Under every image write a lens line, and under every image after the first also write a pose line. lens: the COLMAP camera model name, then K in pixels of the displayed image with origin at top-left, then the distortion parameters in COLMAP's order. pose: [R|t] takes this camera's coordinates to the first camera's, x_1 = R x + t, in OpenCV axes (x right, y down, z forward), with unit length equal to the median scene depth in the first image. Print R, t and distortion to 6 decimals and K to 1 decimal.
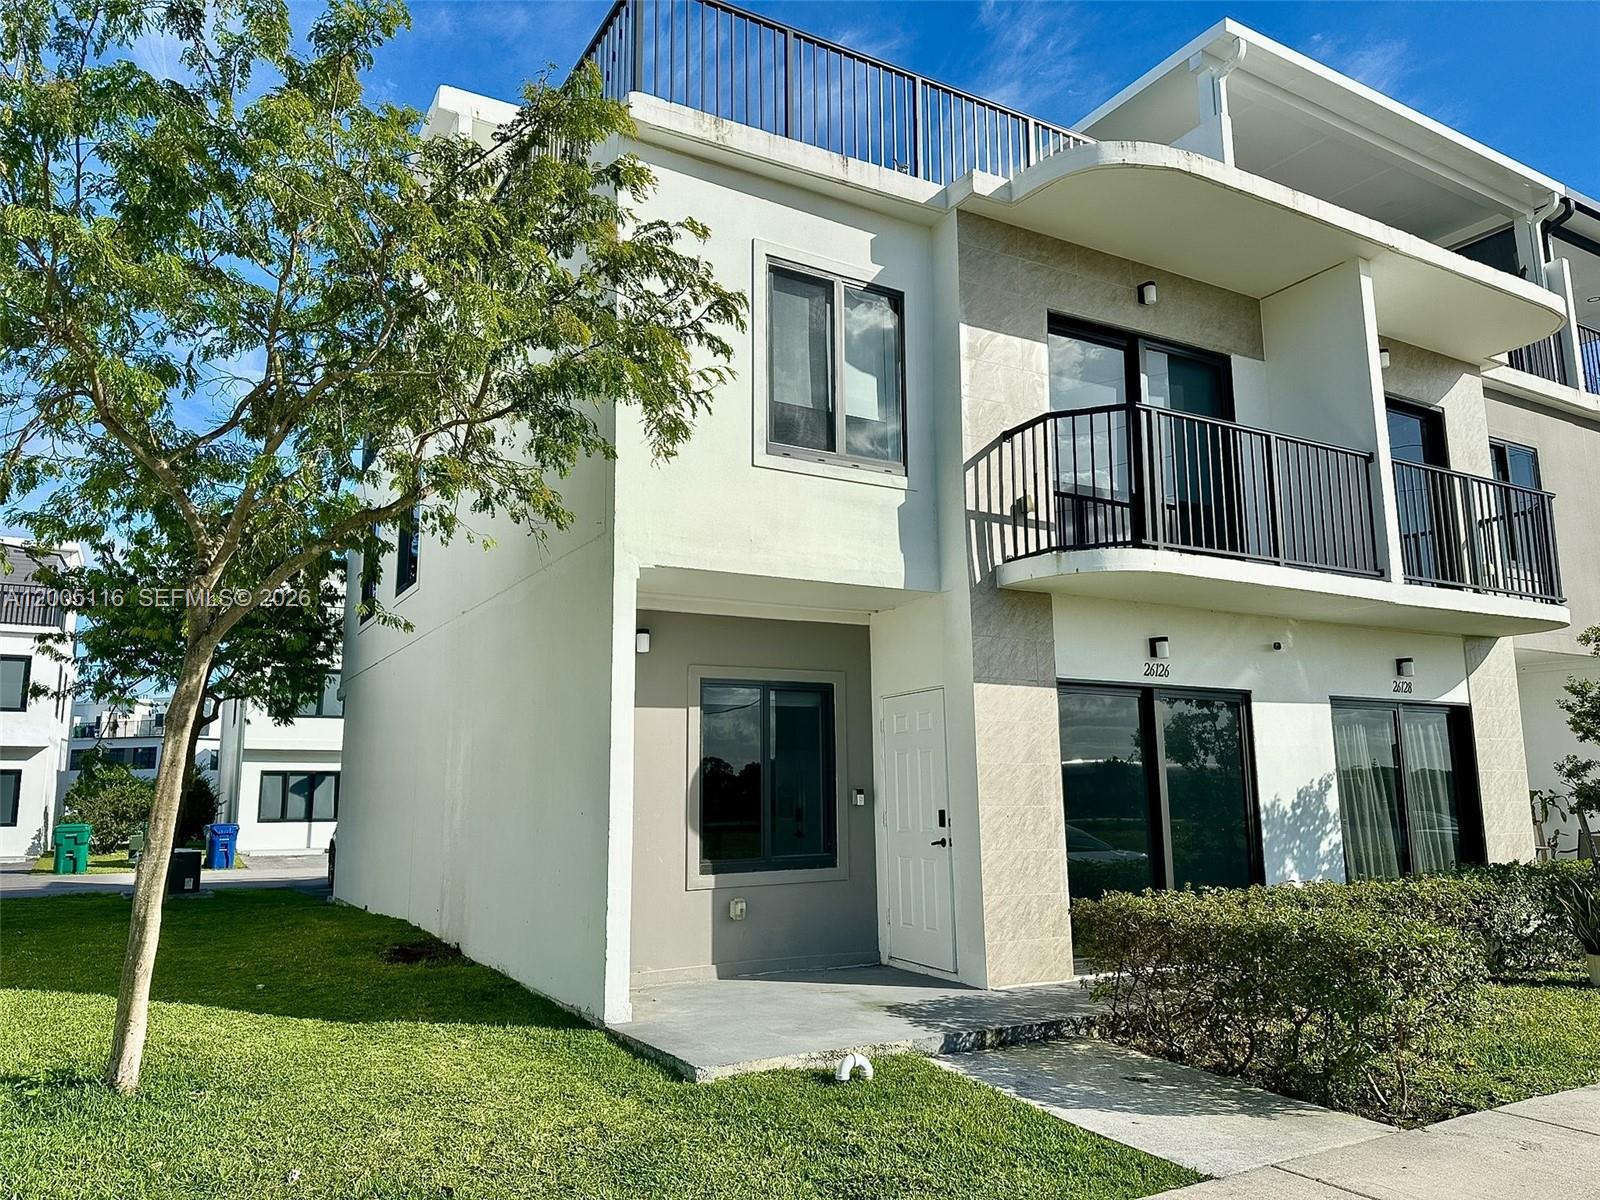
lens RADIAL K [[1134.5, 0, 800.2], [0, 1134.5, 594.4], [0, 0, 1]] dist [0.004753, -0.000941]
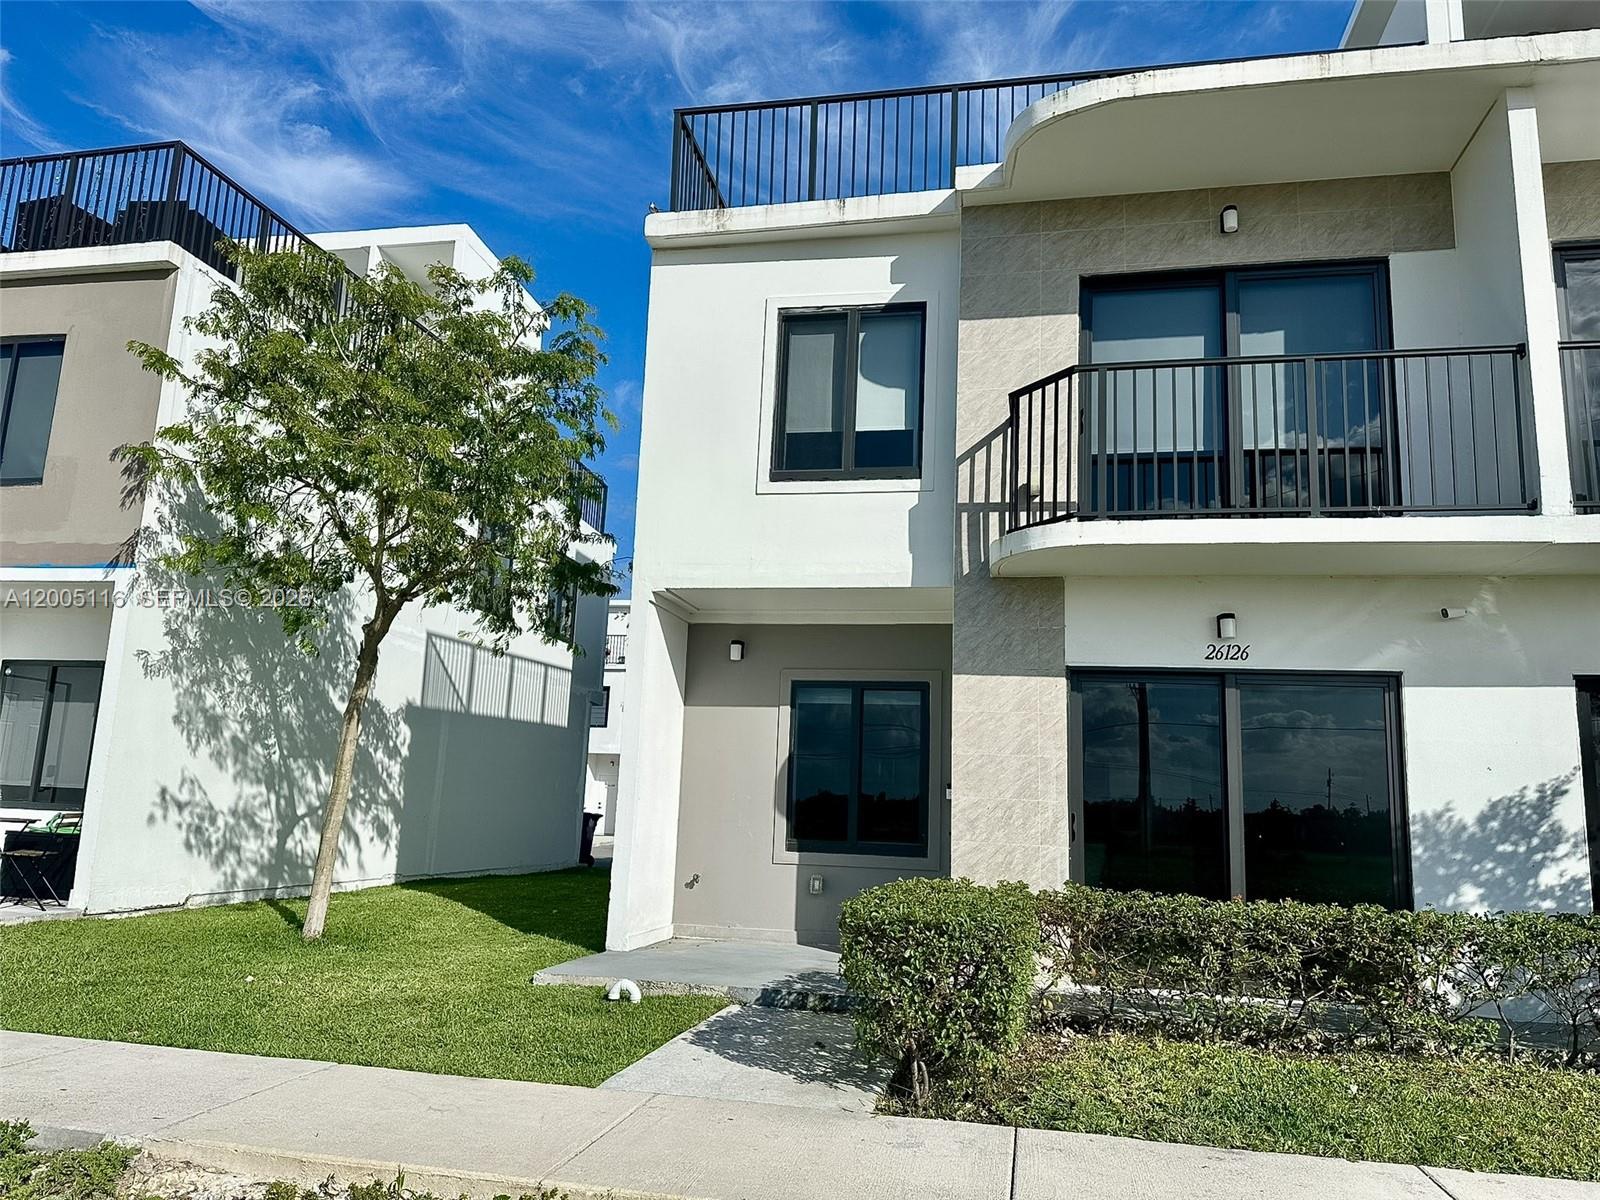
lens RADIAL K [[1141.0, 0, 800.0], [0, 1141.0, 600.0], [0, 0, 1]] dist [-0.025199, 0.008505]
pose [[0.747867, -0.083922, -0.658523, 0.681754], [0.074176, 0.996329, -0.042732, 0.042409], [0.659692, -0.016888, 0.751347, 0.140793]]
